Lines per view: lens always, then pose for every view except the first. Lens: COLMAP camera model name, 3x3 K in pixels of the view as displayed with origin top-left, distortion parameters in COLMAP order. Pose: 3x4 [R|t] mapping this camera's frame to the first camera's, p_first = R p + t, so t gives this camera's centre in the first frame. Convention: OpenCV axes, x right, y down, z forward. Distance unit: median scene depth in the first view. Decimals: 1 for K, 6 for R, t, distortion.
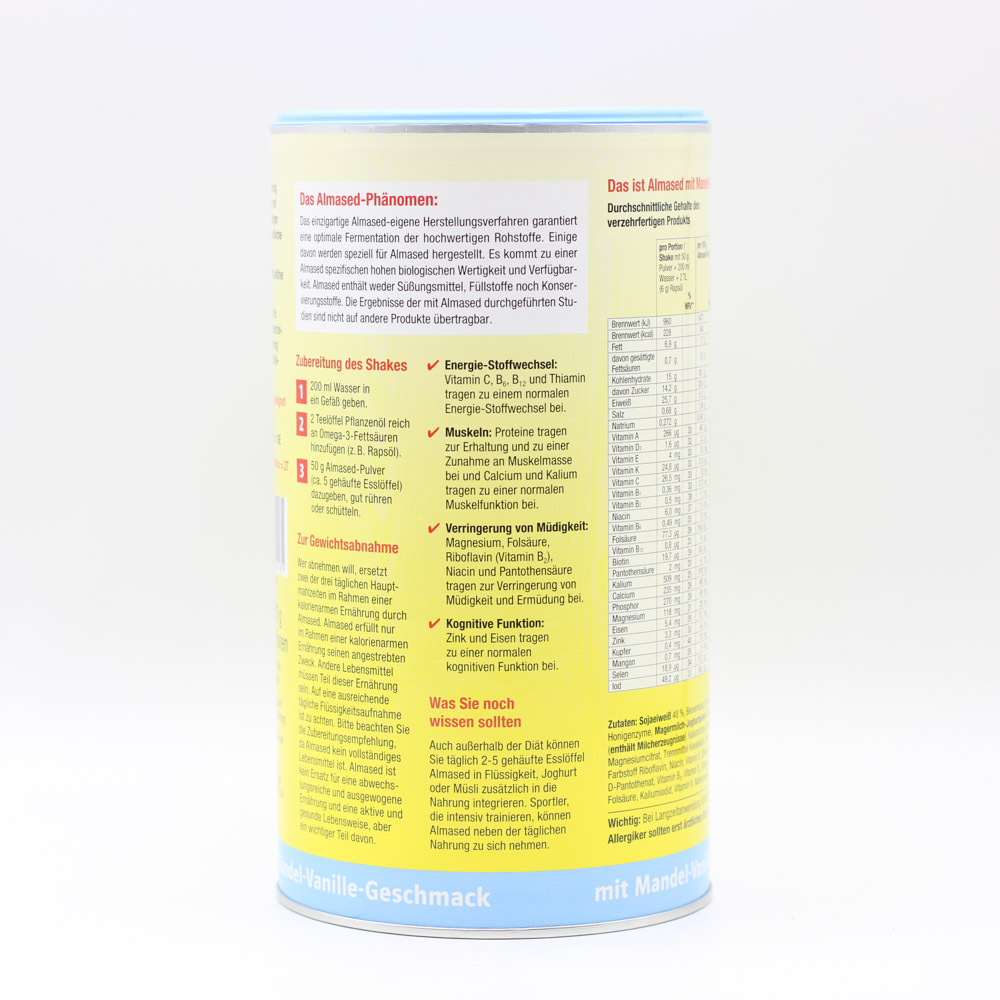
lens RADIAL K [[3710.9, 0, 500.0], [0, 3710.9, 500.0], [0, 0, 1]] dist [-0.147066, -0.927298]
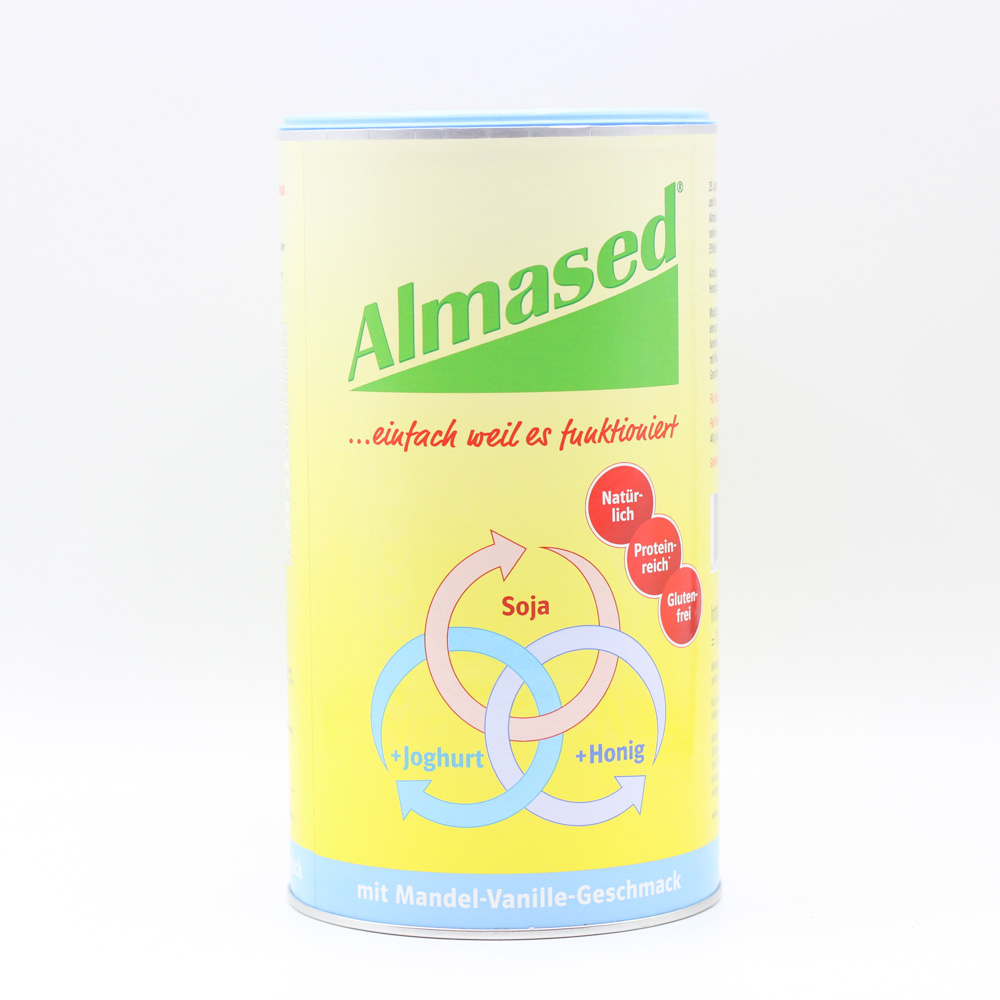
lens RADIAL K [[3710.9, 0, 500.0], [0, 3710.9, 500.0], [0, 0, 1]] dist [-0.147066, -0.927298]
pose [[0.603140, -0.081909, 0.793418, -0.837924], [0.086984, 0.995535, 0.036651, -0.039099], [-0.792878, 0.046909, 0.607572, 0.412755]]
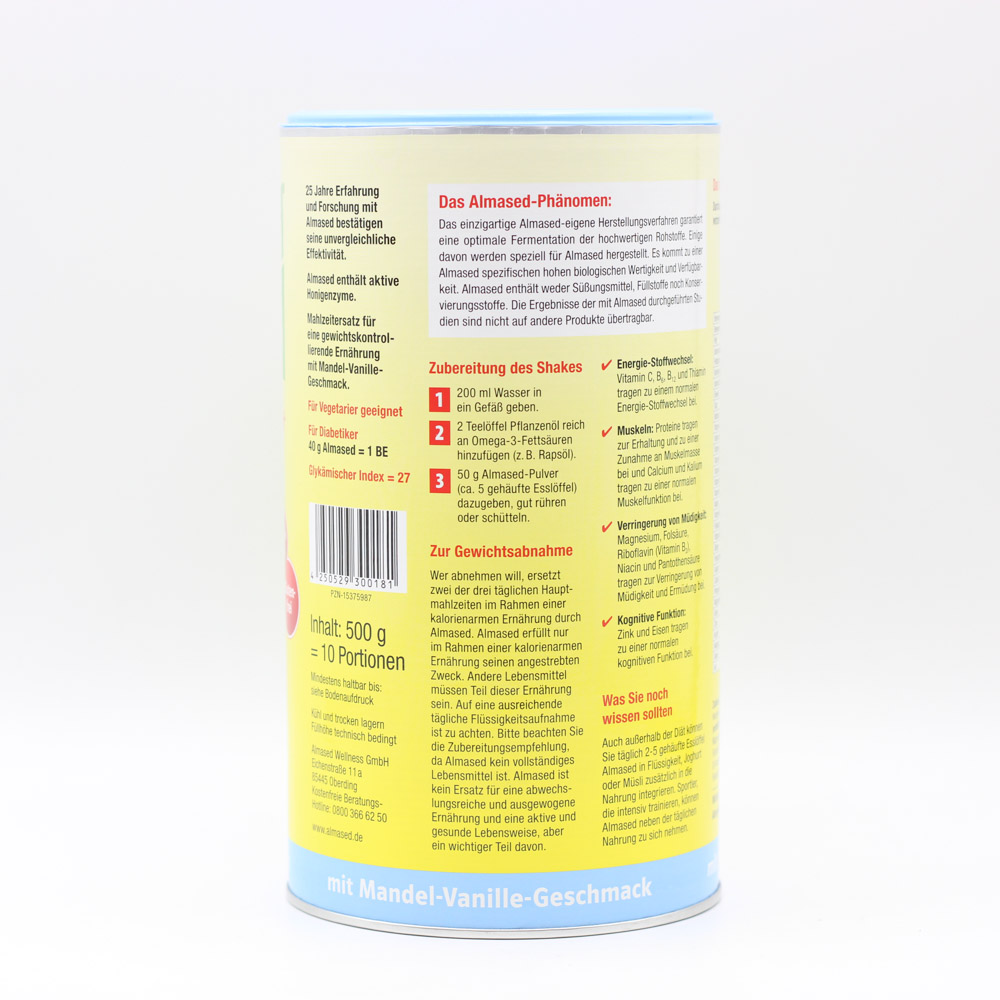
lens RADIAL K [[3710.9, 0, 500.0], [0, 3710.9, 500.0], [0, 0, 1]] dist [-0.147066, -0.927298]
pose [[0.743359, -0.068414, 0.665385, -0.703187], [0.067468, 0.997351, 0.027173, -0.028801], [-0.665481, 0.024693, 0.746006, 0.267254]]
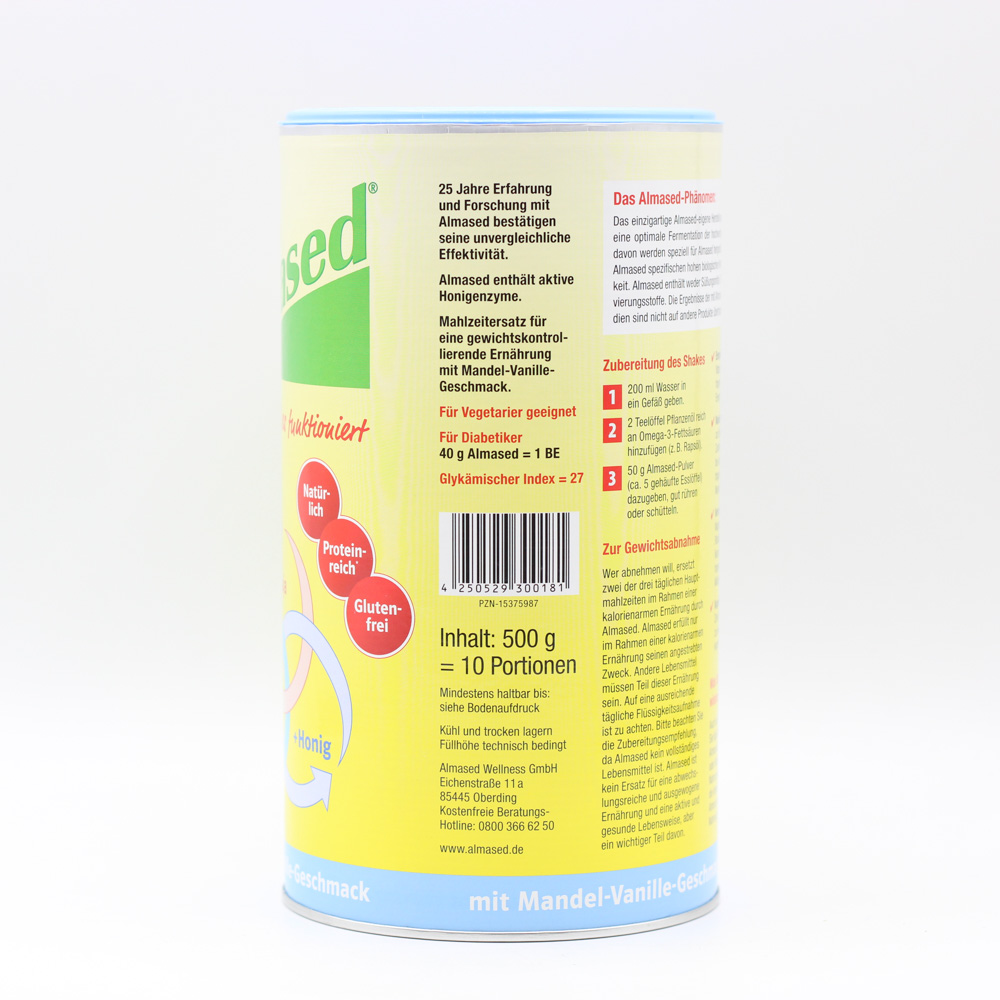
lens RADIAL K [[3710.9, 0, 500.0], [0, 3710.9, 500.0], [0, 0, 1]] dist [-0.147066, -0.927298]
pose [[0.071092, -0.094072, 0.993024, -1.040194], [0.097512, 0.991430, 0.086940, -0.091333], [-0.992692, 0.090651, 0.079656, 0.969633]]
